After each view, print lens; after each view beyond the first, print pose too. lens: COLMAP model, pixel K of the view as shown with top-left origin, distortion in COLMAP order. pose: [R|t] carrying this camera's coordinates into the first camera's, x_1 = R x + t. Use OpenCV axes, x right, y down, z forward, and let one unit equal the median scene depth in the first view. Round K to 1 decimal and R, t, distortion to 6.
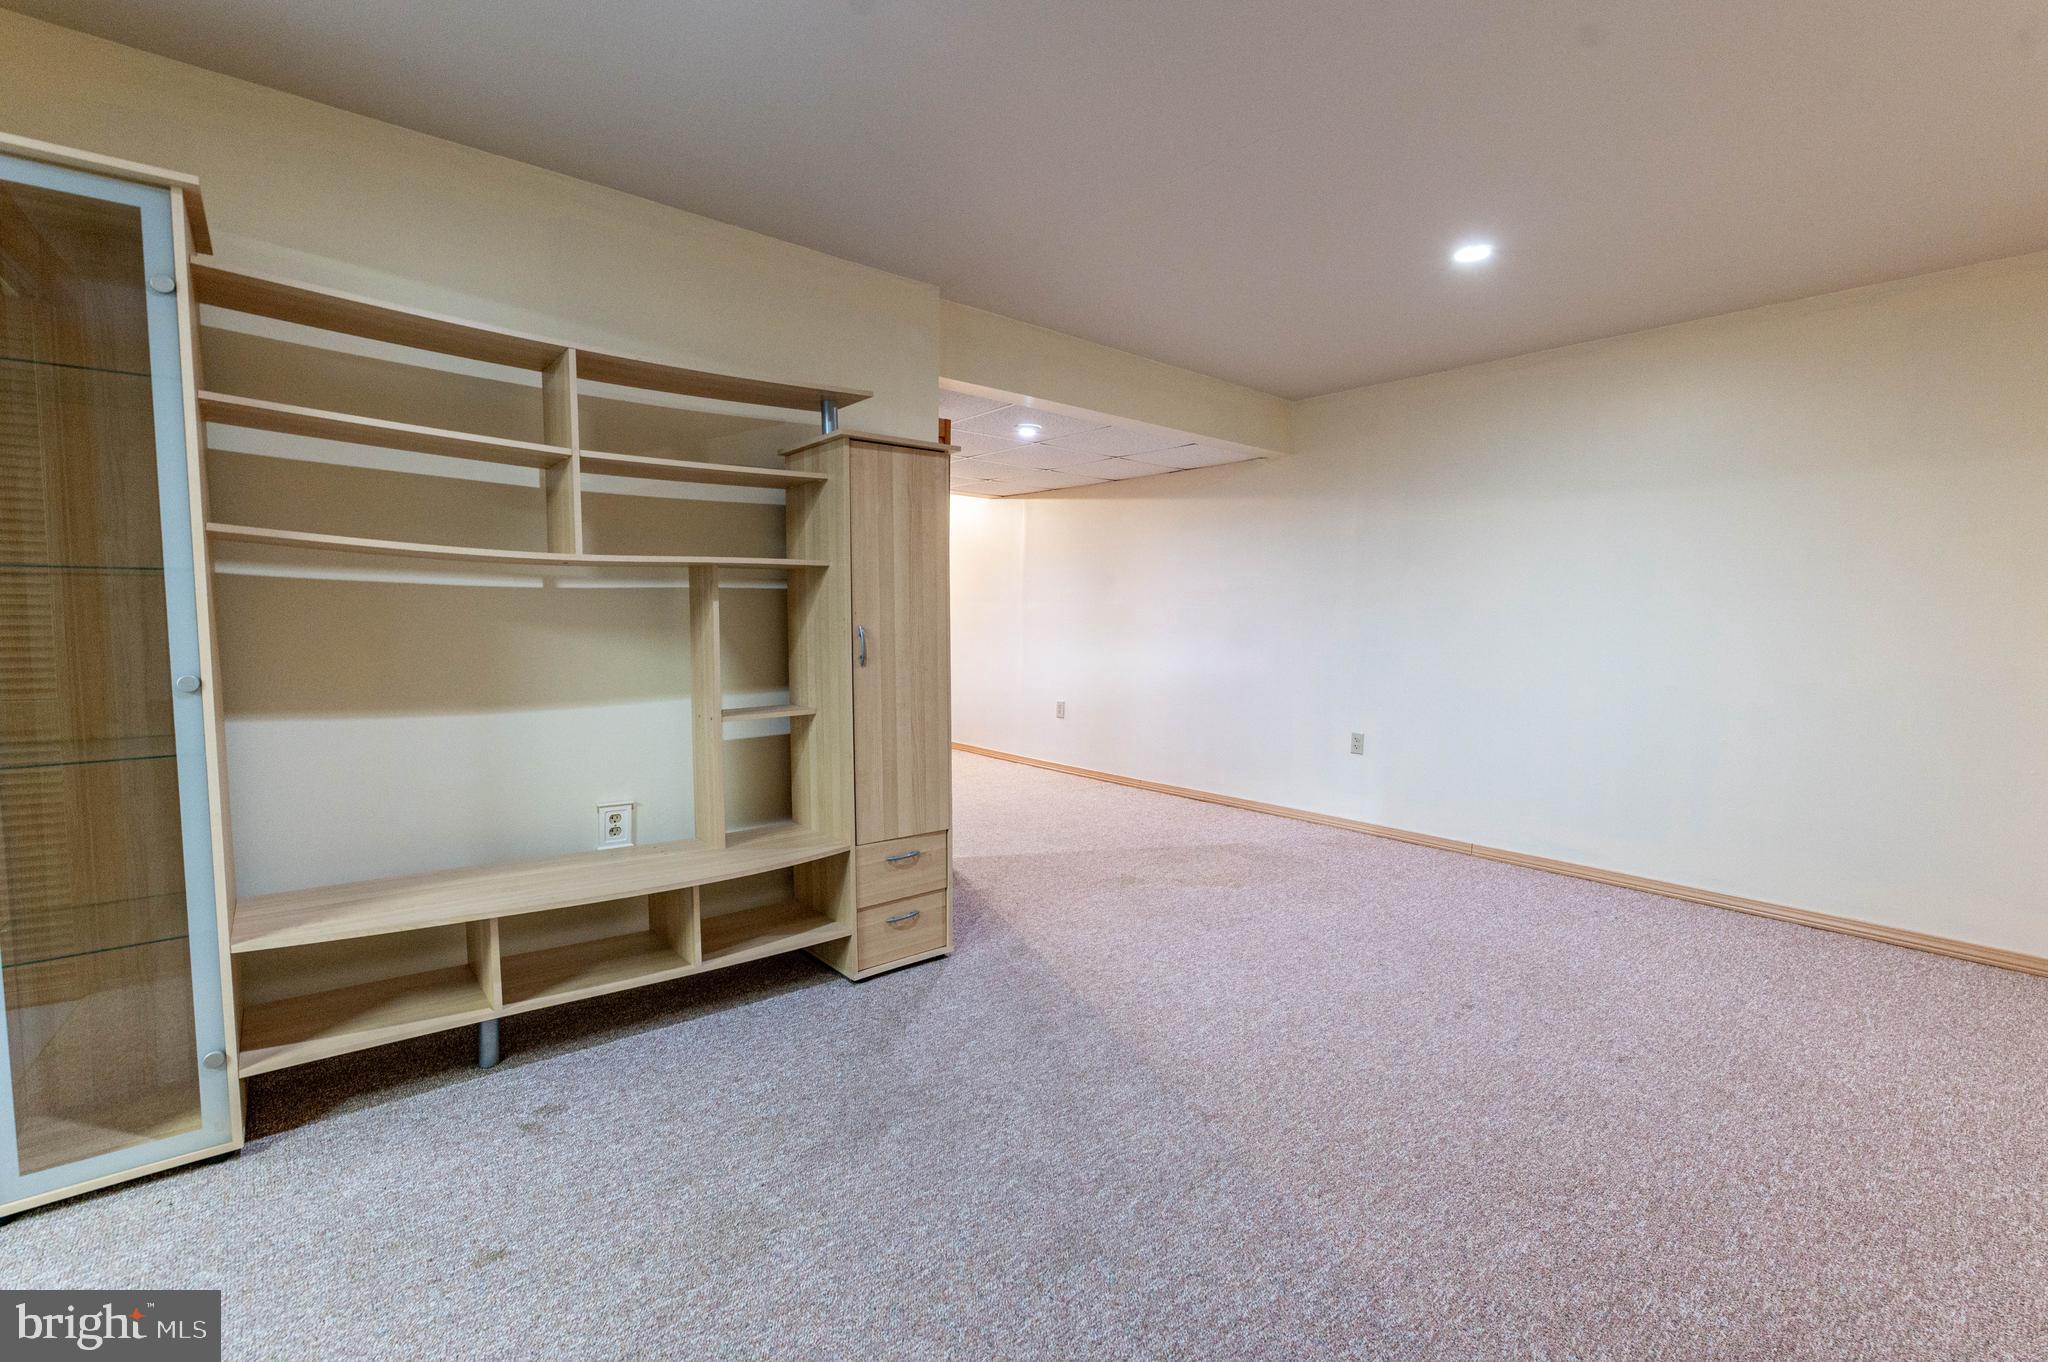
lens RADIAL K [[881.7, 0, 1046.9], [0, 881.7, 678.3], [0, 0, 1]] dist [0.001546, -0.000450]
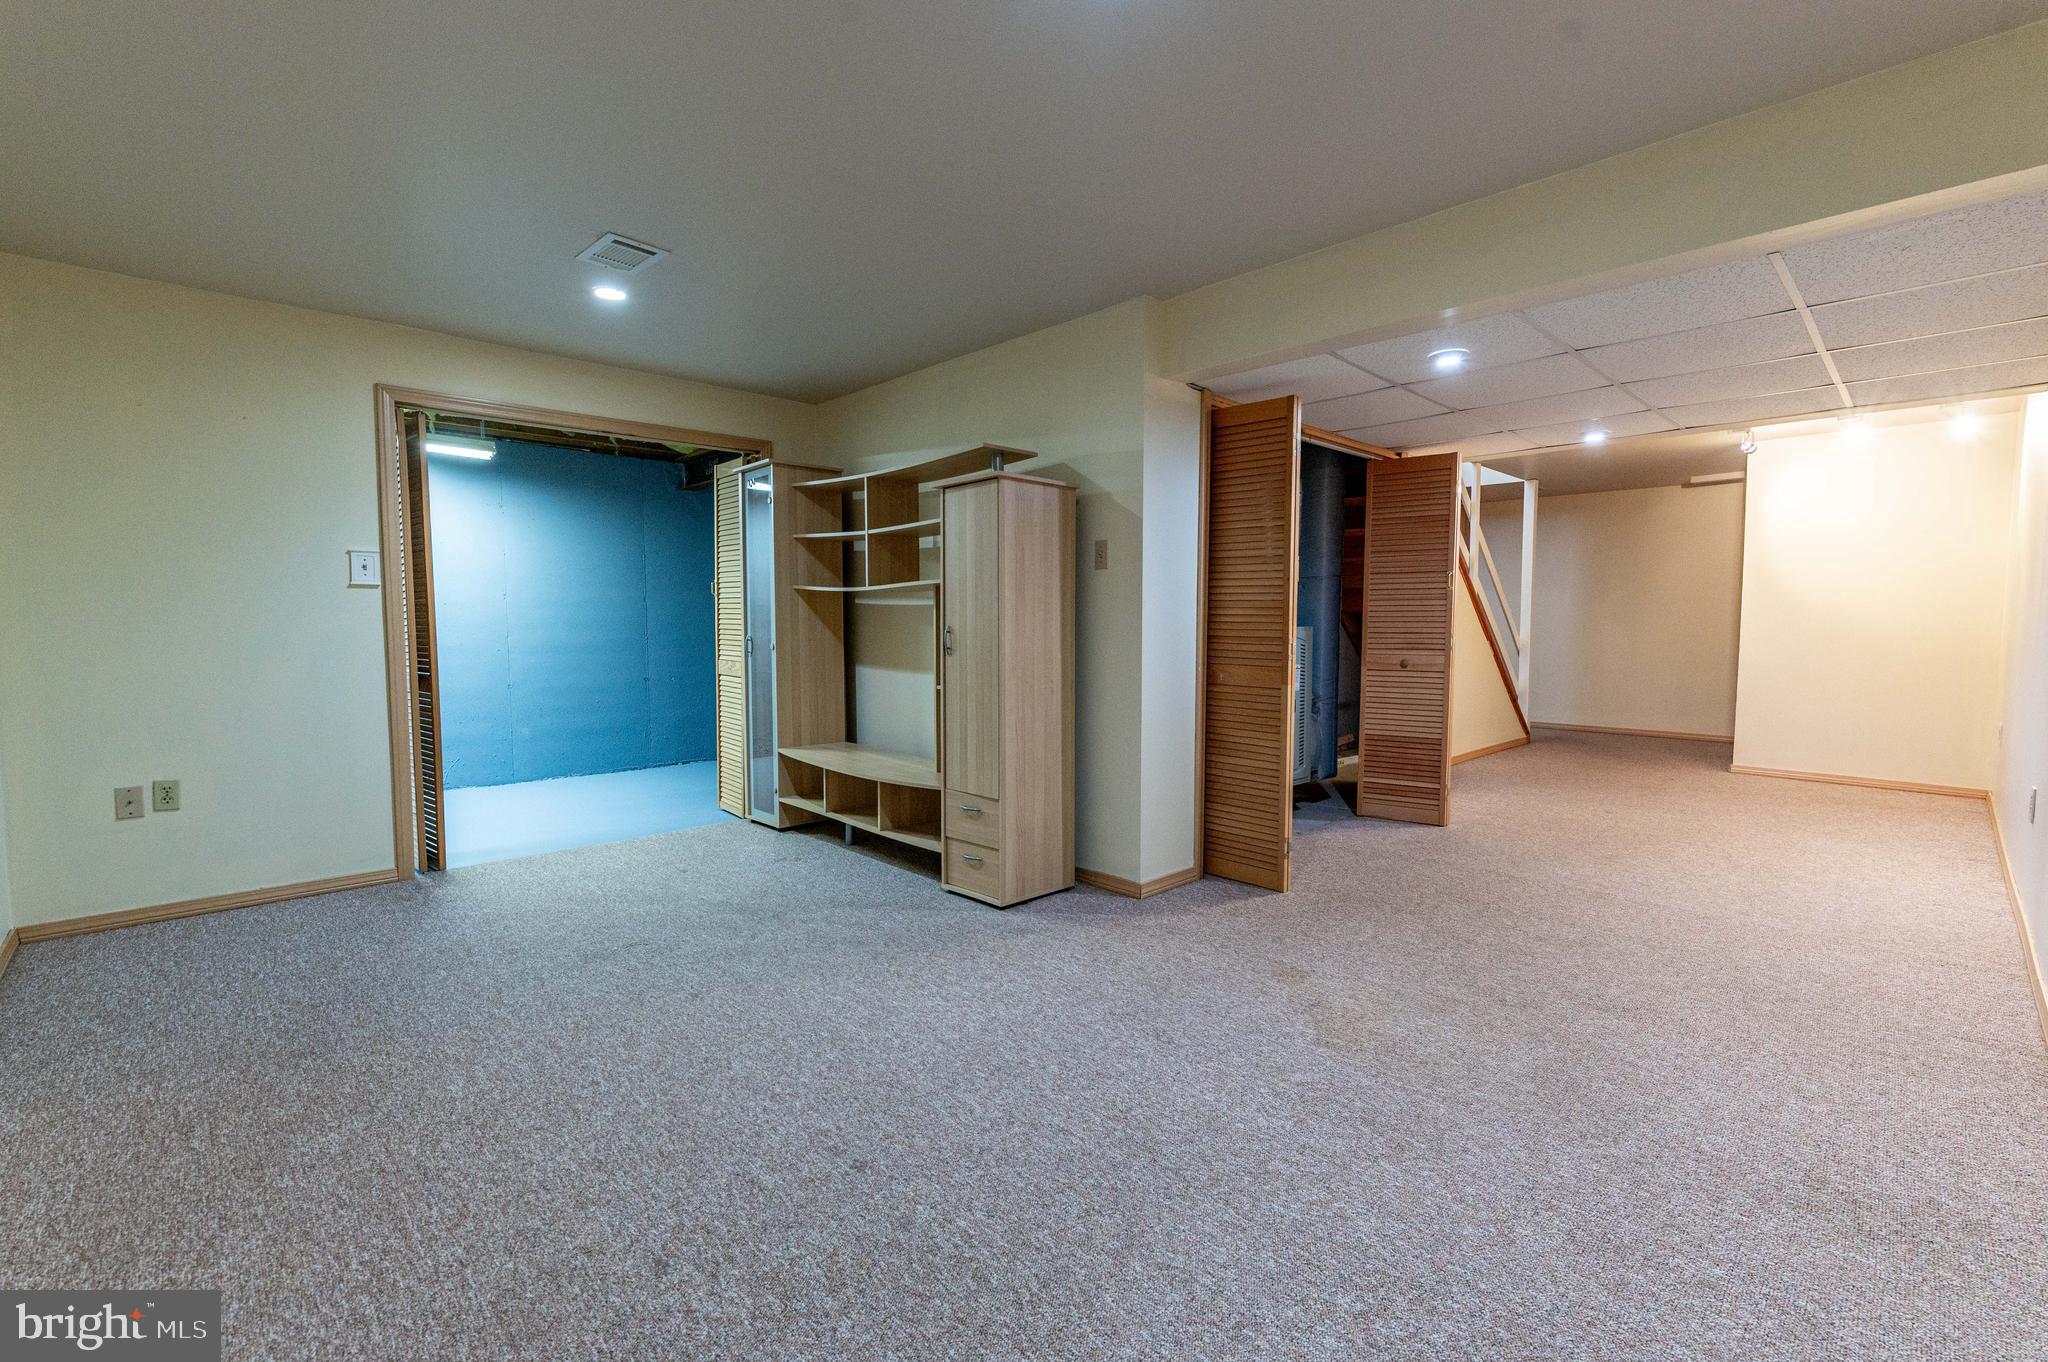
lens RADIAL K [[881.7, 0, 1046.9], [0, 881.7, 678.3], [0, 0, 1]] dist [0.001546, -0.000450]
pose [[0.077340, 0.052842, -0.995603, 1.149791], [-0.063849, 0.996807, 0.047946, -0.053146], [0.994958, 0.059860, 0.080467, 1.057971]]
